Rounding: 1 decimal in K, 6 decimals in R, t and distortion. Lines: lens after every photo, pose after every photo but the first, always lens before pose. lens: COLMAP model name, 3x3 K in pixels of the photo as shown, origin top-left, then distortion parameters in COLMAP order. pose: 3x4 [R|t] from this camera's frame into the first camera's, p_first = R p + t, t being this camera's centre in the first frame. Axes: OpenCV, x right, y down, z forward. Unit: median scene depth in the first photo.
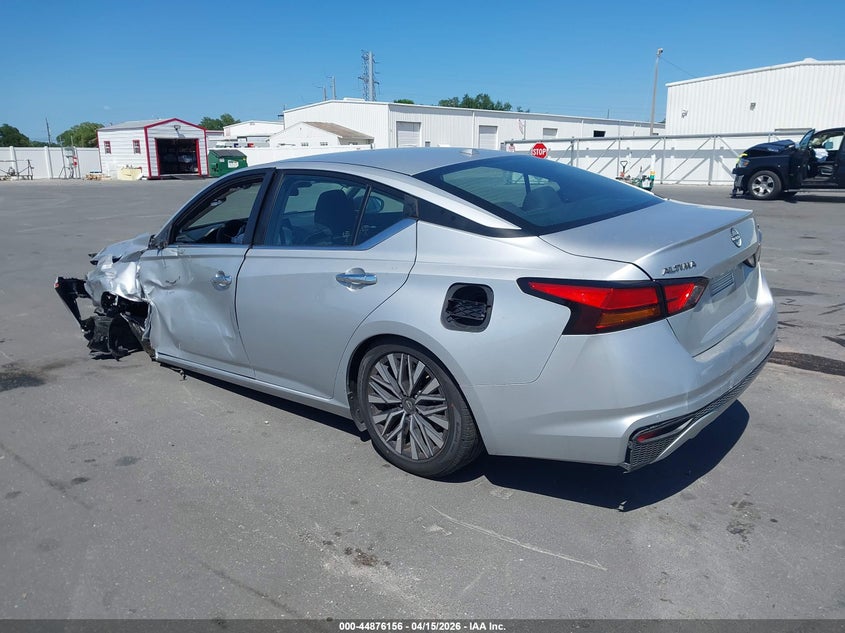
lens RADIAL K [[654.8, 0, 415.1], [0, 654.8, 313.8], [0, 0, 1]] dist [0.034229, -0.054078]
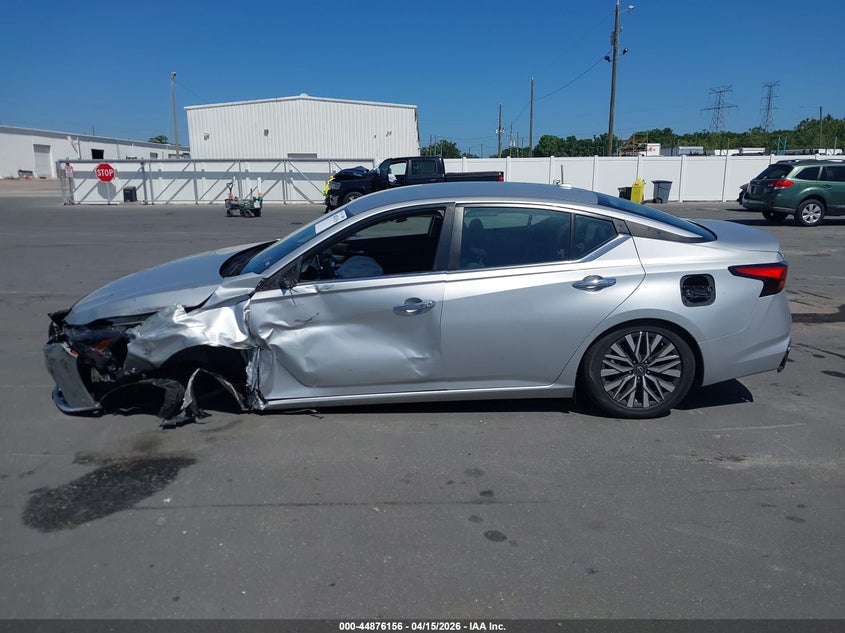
lens RADIAL K [[654.8, 0, 415.1], [0, 654.8, 313.8], [0, 0, 1]] dist [0.034229, -0.054078]
pose [[0.758078, -0.131699, 0.638728, -0.854004], [0.150165, 0.988330, 0.025559, -0.057472], [-0.634640, 0.076539, 0.769008, 0.153495]]
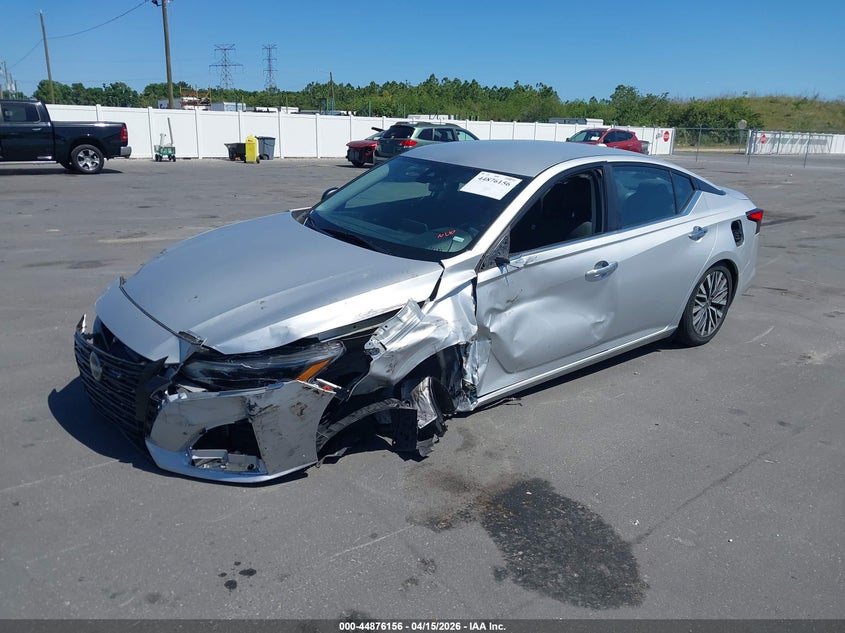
lens RADIAL K [[654.8, 0, 415.1], [0, 654.8, 313.8], [0, 0, 1]] dist [0.034229, -0.054078]
pose [[0.177004, -0.249598, 0.952035, -1.196992], [0.204628, 0.955504, 0.212462, -0.235340], [-0.962703, 0.157206, 0.220203, 0.929778]]
